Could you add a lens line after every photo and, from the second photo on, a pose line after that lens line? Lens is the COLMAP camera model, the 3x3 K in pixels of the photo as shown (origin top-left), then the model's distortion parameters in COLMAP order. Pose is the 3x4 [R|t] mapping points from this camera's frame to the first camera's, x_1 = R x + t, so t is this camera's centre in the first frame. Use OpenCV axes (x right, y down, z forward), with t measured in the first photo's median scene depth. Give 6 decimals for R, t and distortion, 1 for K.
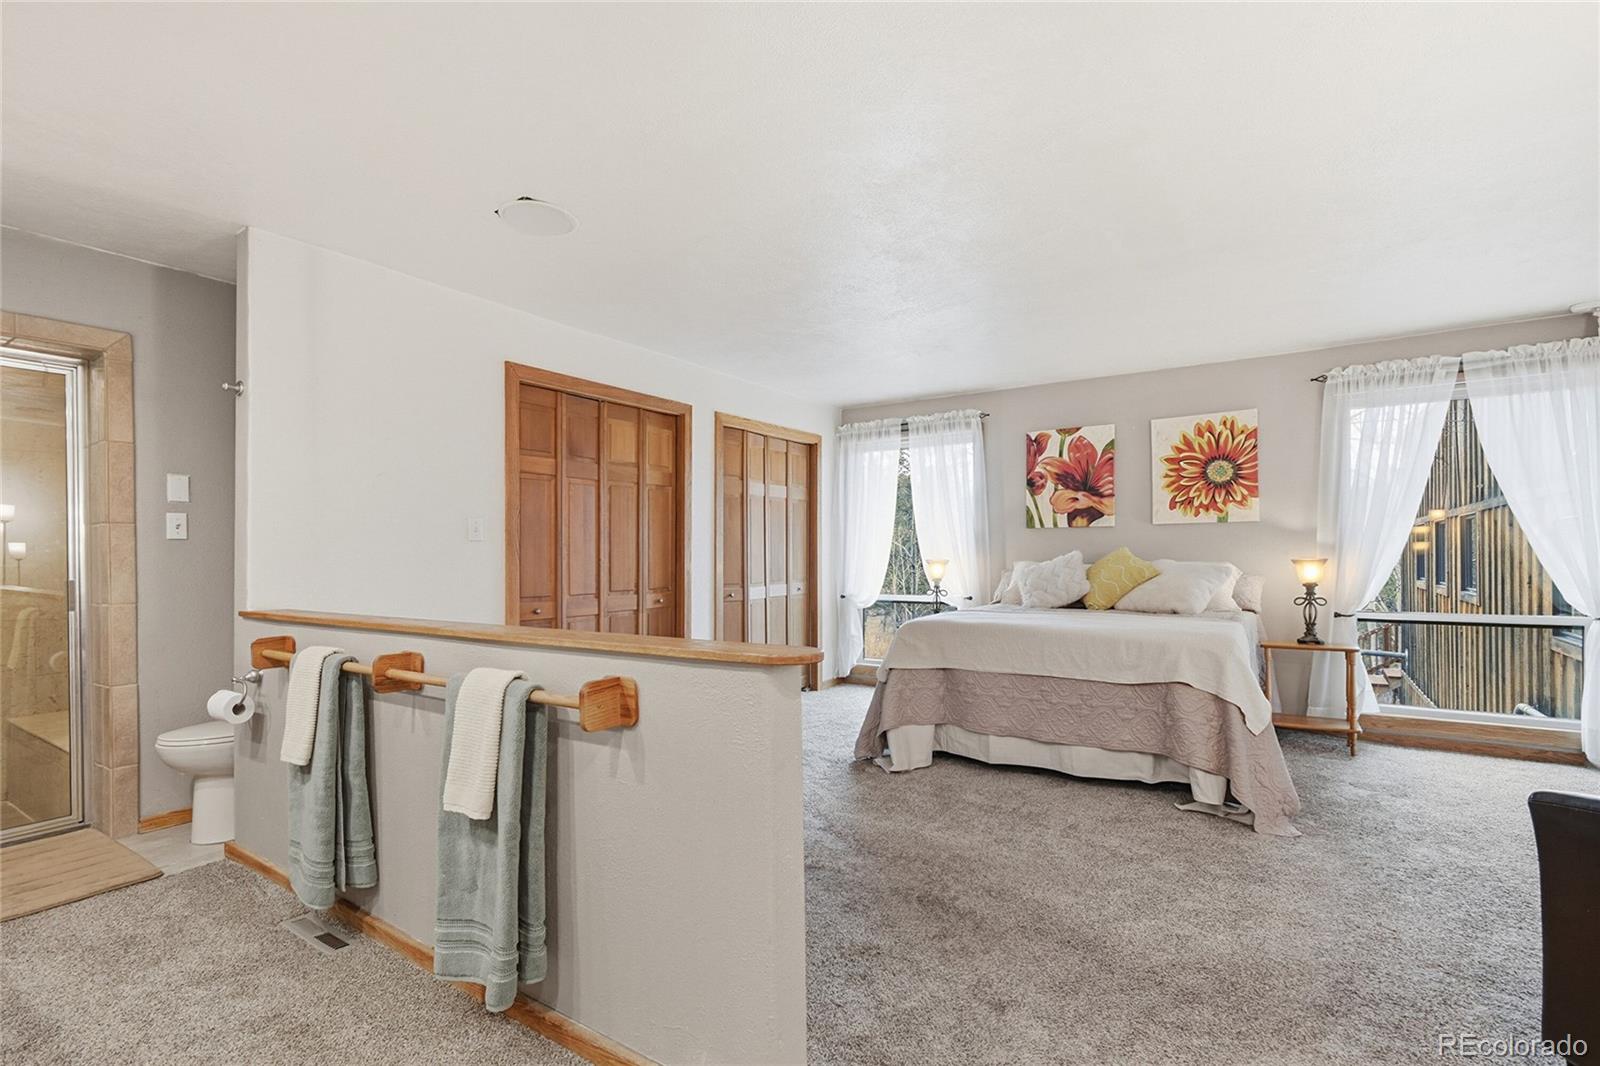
lens RADIAL K [[760.5, 0, 800.0], [0, 760.5, 547.4], [0, 0, 1]] dist [0.019842, -0.000210]
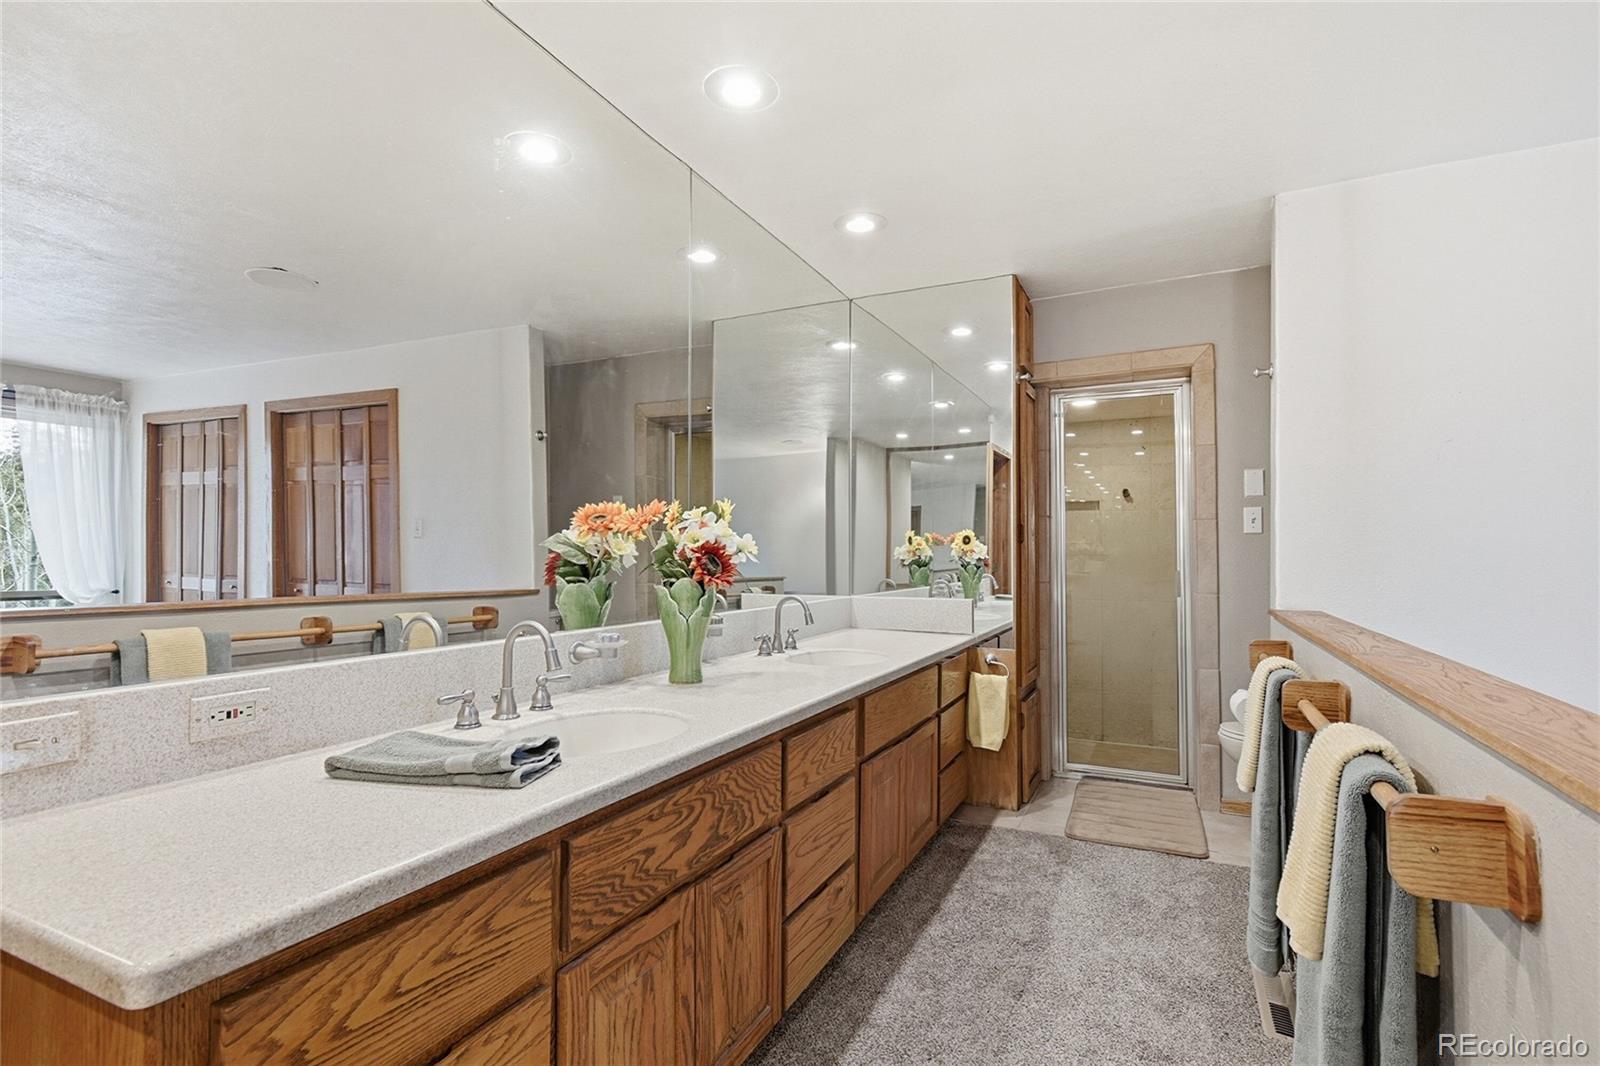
lens RADIAL K [[760.5, 0, 803.3], [0, 760.5, 535.8], [0, 0, 1]] dist [0.019842, -0.000210]
pose [[0.157549, -0.014972, -0.987398, 0.111488], [0.008029, 0.999871, -0.013880, 0.002347], [0.987479, -0.005741, 0.157649, 0.312246]]
